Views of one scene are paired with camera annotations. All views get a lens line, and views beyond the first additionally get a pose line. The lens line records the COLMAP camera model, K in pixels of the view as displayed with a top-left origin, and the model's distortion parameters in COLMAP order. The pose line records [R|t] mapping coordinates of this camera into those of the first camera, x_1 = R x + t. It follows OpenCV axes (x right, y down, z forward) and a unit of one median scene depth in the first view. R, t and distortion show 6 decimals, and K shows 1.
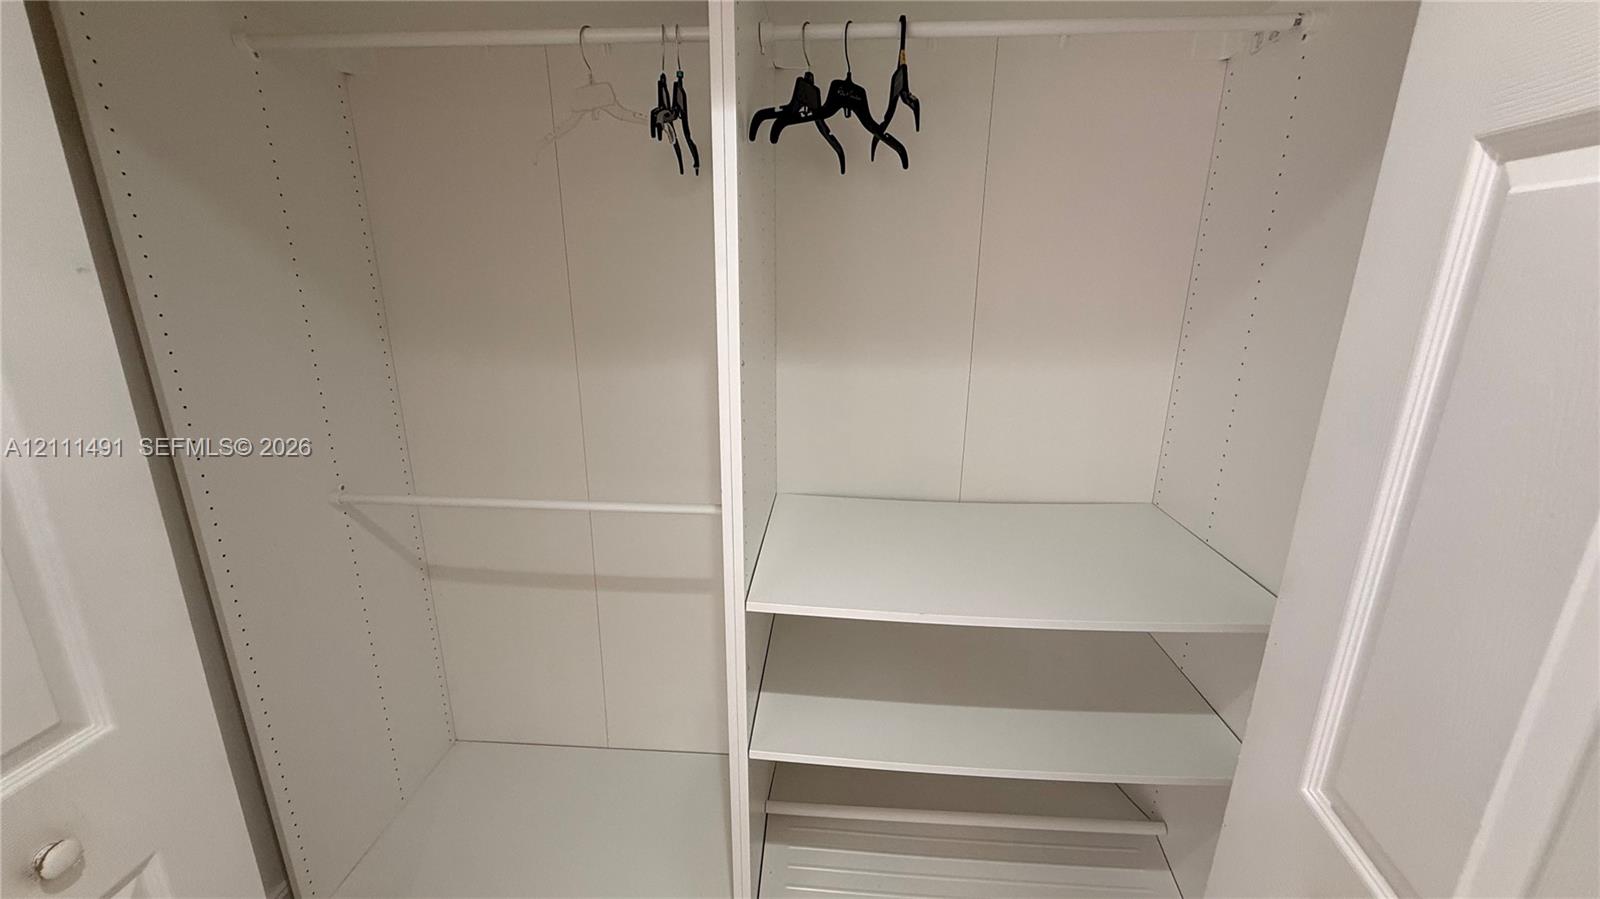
lens RADIAL K [[635.5, 0, 795.5], [0, 635.5, 445.8], [0, 0, 1]] dist [0.002128, 0.000248]
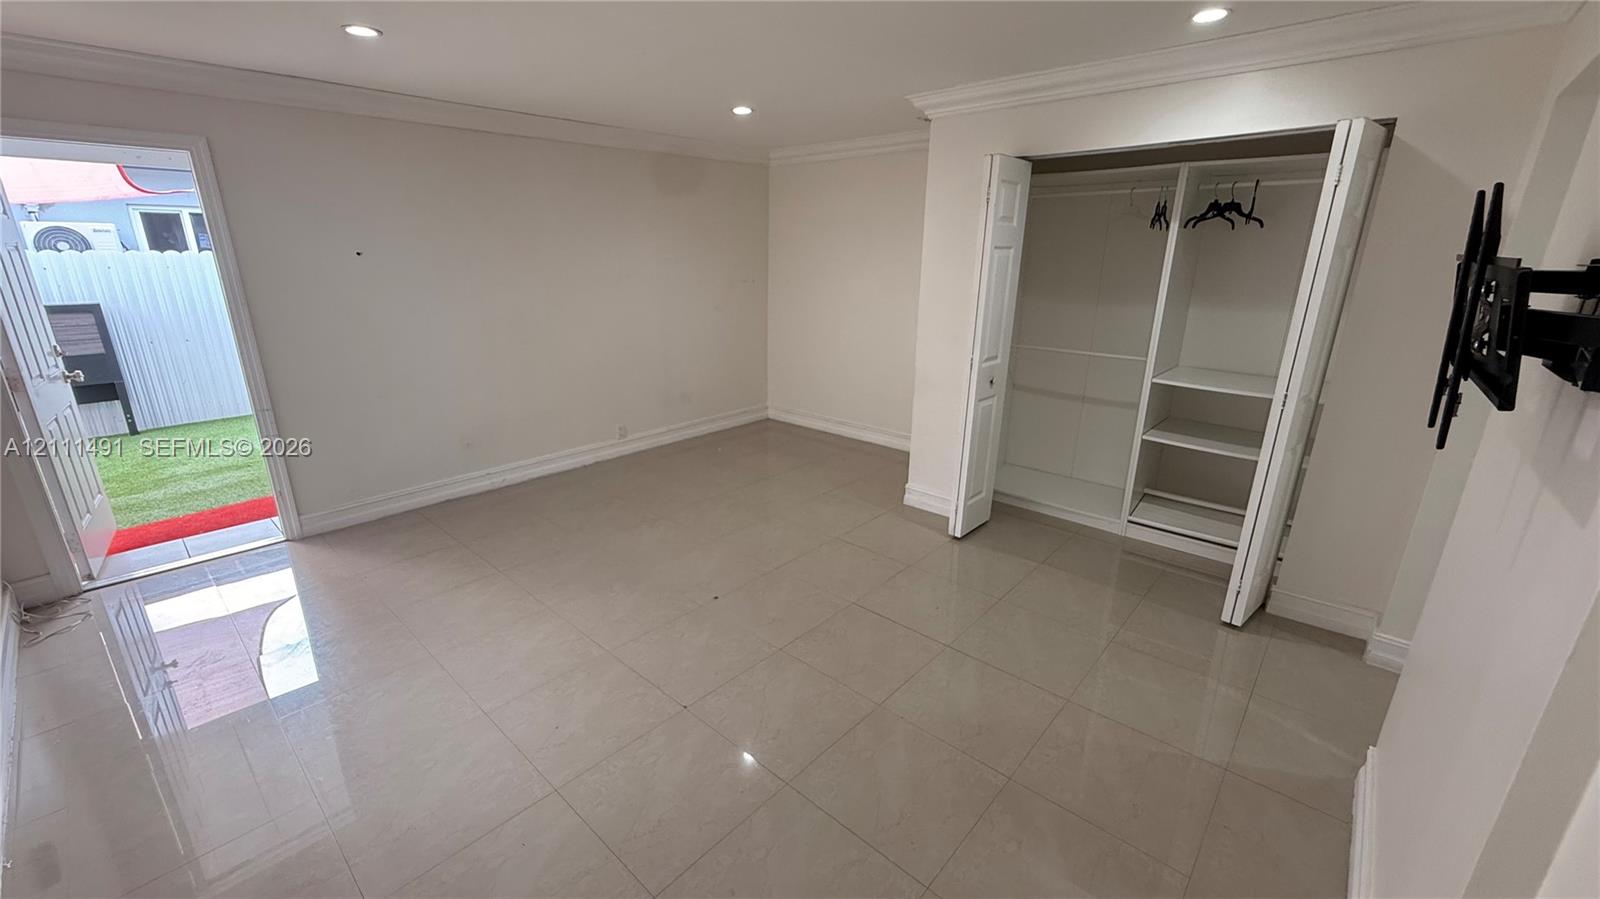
lens RADIAL K [[635.5, 0, 800.3], [0, 635.5, 458.1], [0, 0, 1]] dist [0.002128, 0.000248]
pose [[0.792232, 0.184173, -0.581763, 0.414267], [-0.180545, 0.981427, 0.064836, 0.704047], [0.582899, 0.053670, 0.810770, -2.339608]]
